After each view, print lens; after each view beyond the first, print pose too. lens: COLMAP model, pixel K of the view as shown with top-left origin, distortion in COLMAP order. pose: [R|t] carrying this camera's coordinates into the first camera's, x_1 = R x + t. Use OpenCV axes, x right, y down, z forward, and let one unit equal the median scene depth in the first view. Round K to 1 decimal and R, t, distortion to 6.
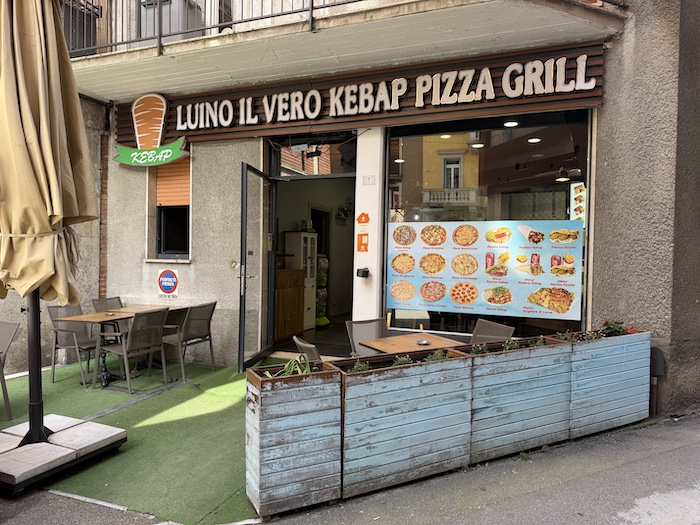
lens RADIAL K [[488.4, 0, 353.4], [0, 488.4, 267.8], [0, 0, 1]] dist [0.026303, -0.021401]
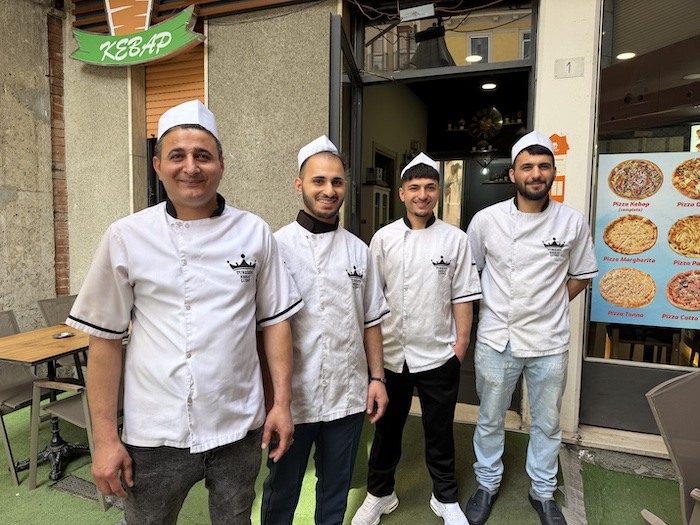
lens RADIAL K [[488.4, 0, 346.5], [0, 488.4, 261.6], [0, 0, 1]] dist [0.026303, -0.021401]
pose [[0.999979, -0.005864, -0.002848, -0.191017], [0.006018, 0.998309, 0.057813, -0.013004], [0.002504, -0.057829, 0.998323, 0.479624]]
